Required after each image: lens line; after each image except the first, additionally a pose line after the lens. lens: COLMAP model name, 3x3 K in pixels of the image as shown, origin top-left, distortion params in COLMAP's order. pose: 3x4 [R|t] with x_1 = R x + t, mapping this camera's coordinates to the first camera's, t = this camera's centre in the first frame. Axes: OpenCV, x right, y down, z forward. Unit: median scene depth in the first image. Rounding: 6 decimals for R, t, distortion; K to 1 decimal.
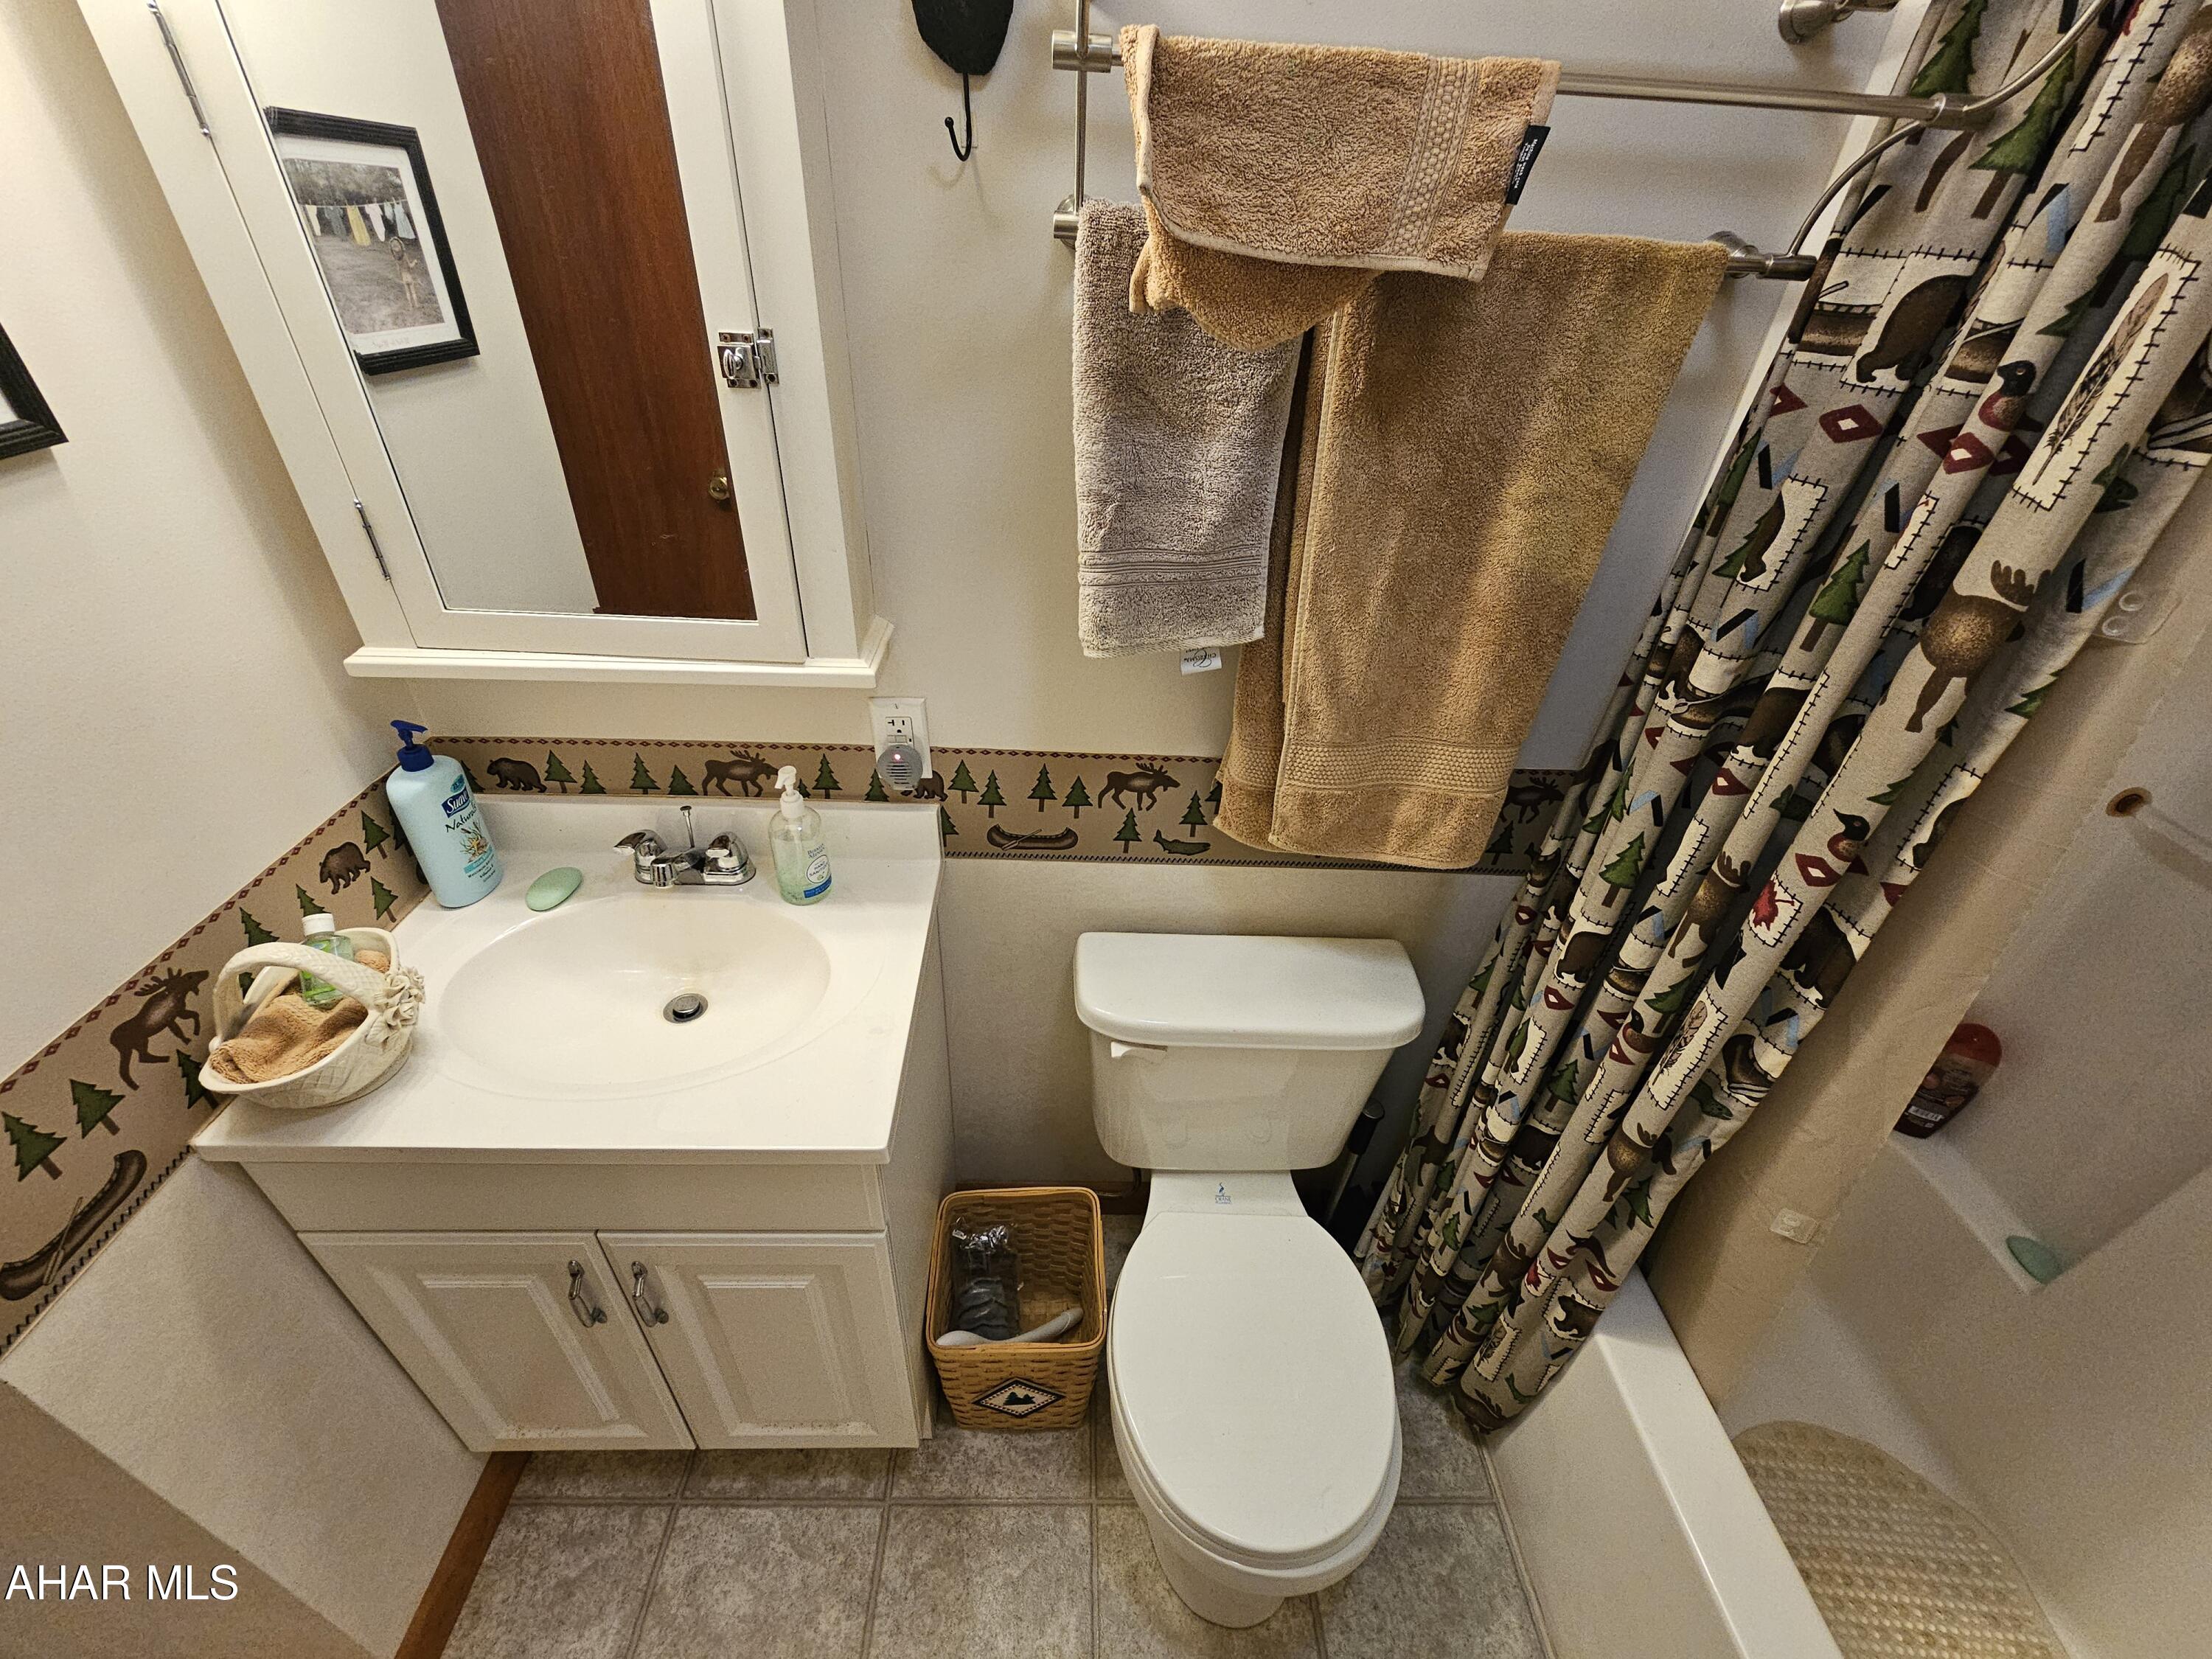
lens RADIAL K [[906.7, 0, 1101.4], [0, 906.7, 837.6], [0, 0, 1]] dist [-0.002248, 0.000075]
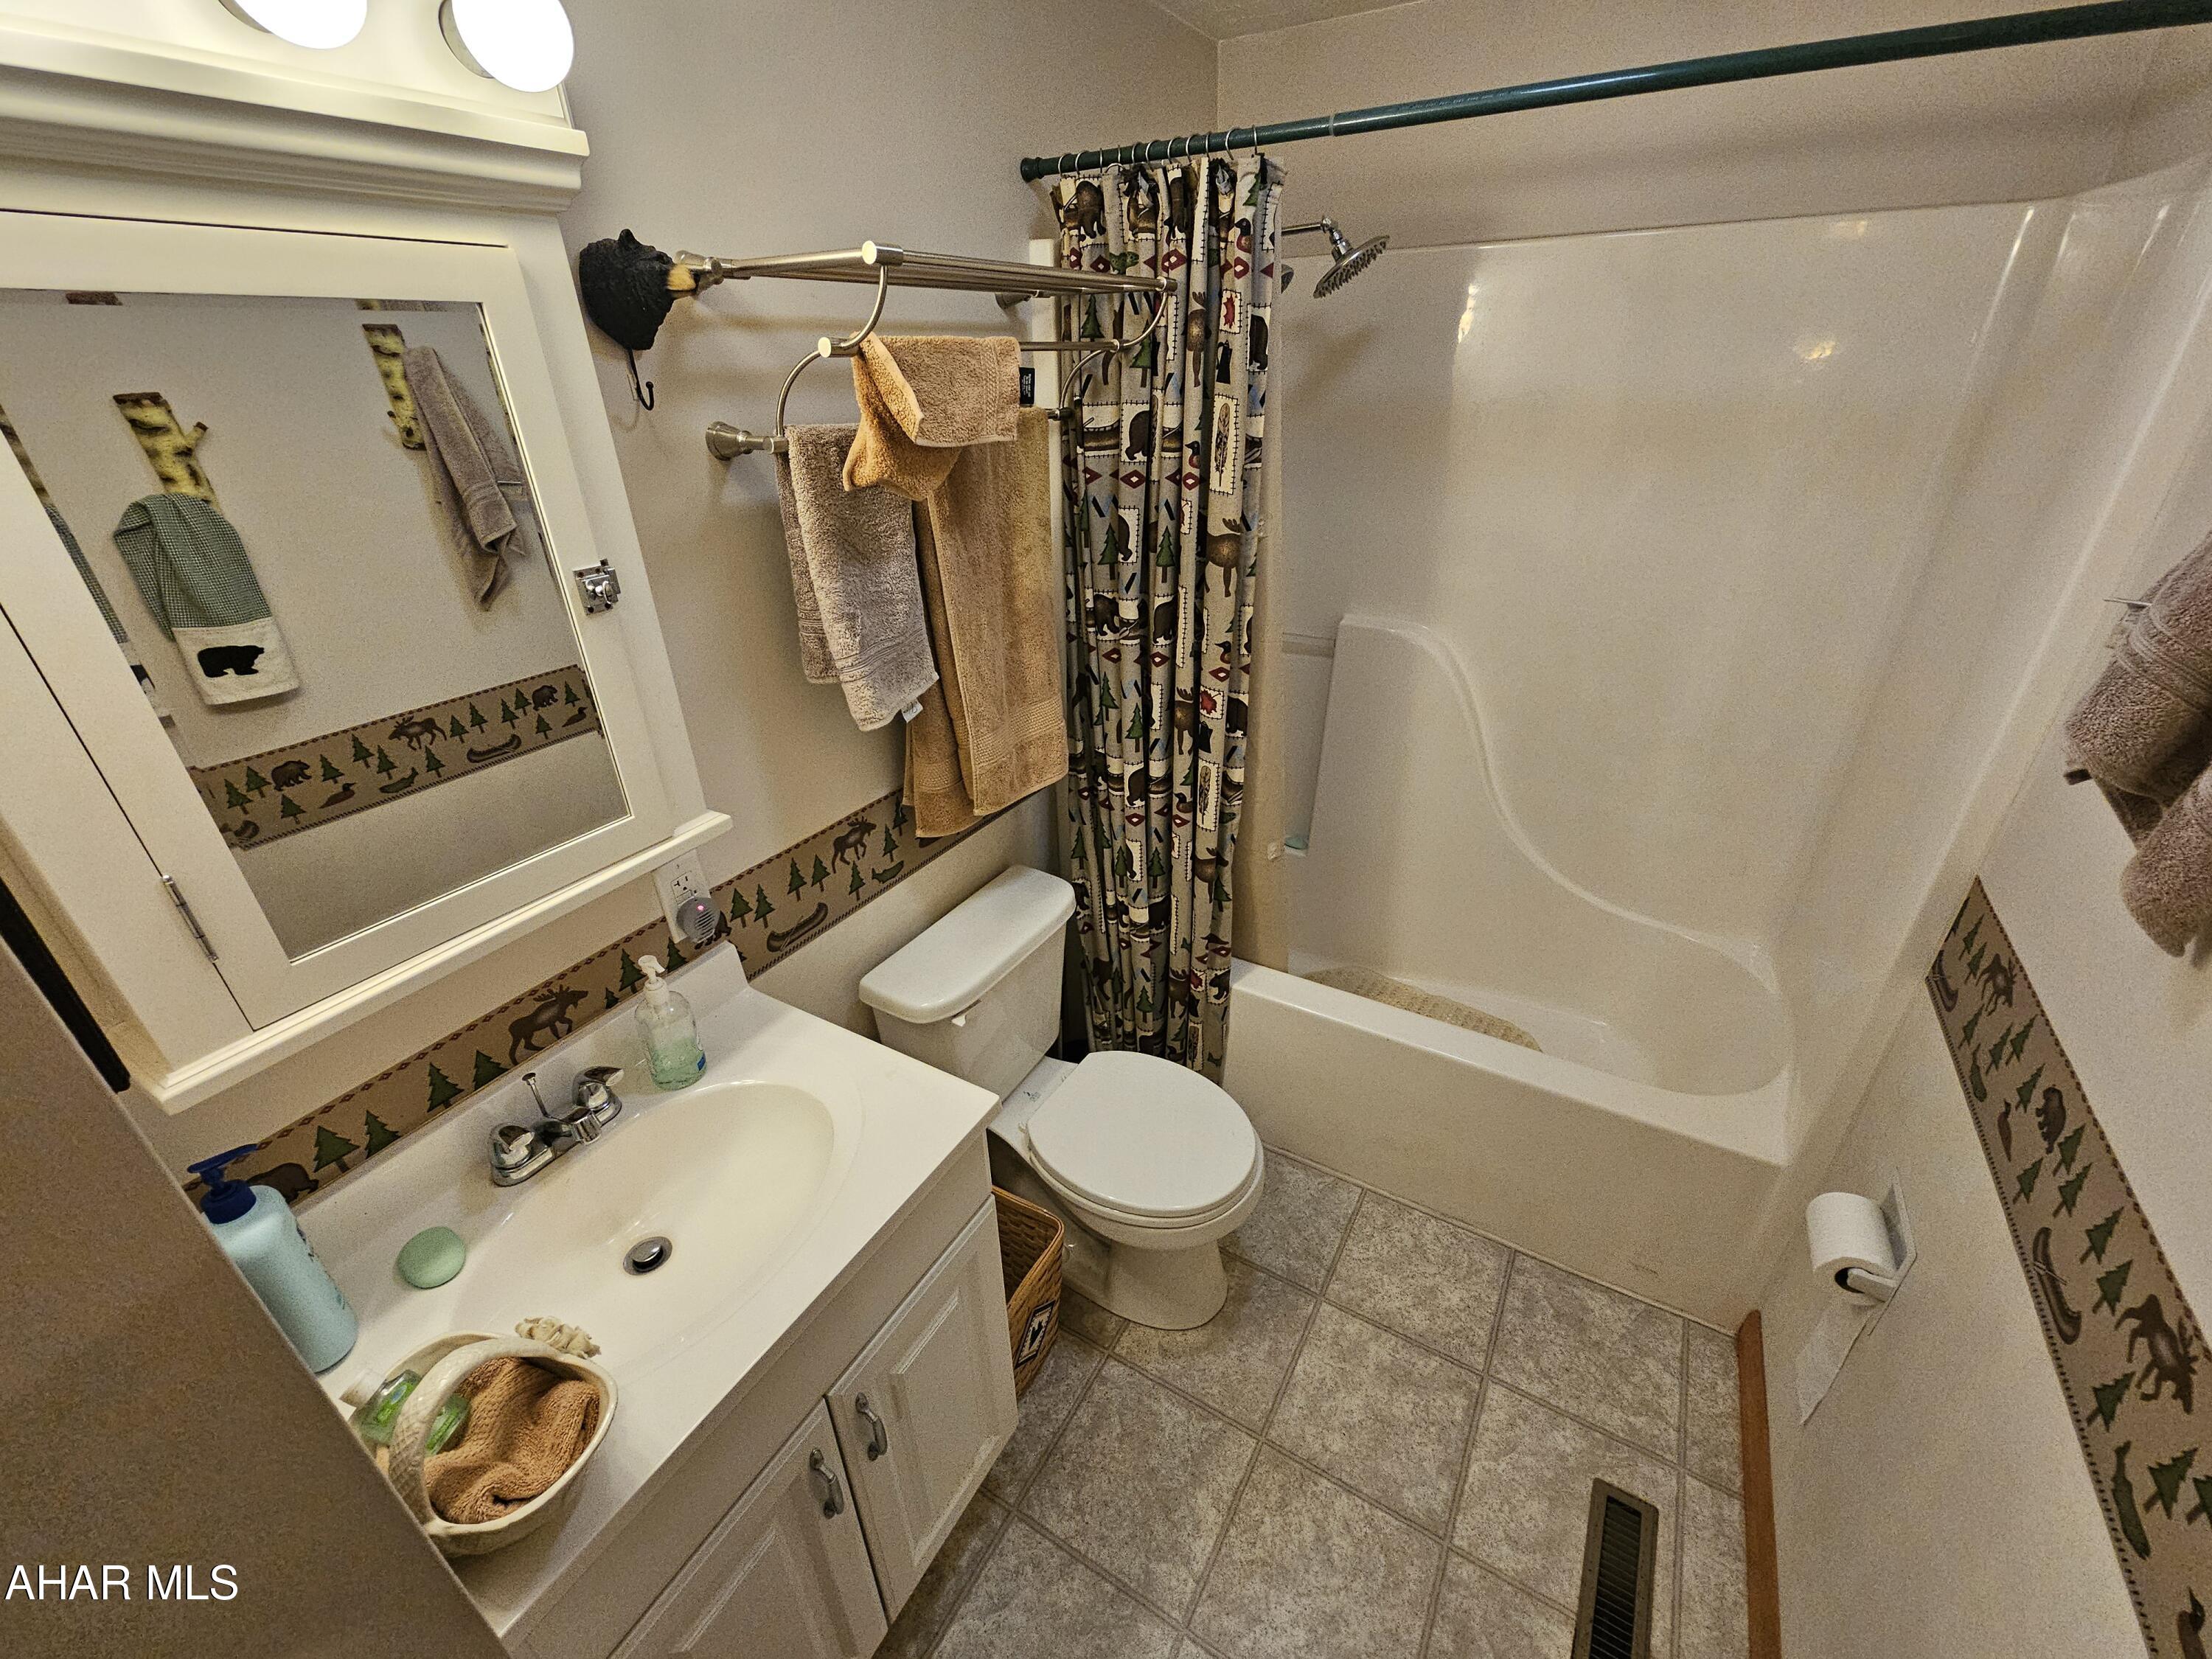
lens RADIAL K [[906.7, 0, 1085.5], [0, 906.7, 838.9], [0, 0, 1]] dist [-0.002248, 0.000075]
pose [[0.530435, -0.447795, 0.719804, -0.920902], [0.525688, 0.839880, 0.135107, -0.079901], [-0.665049, 0.306727, 0.680902, -0.085150]]
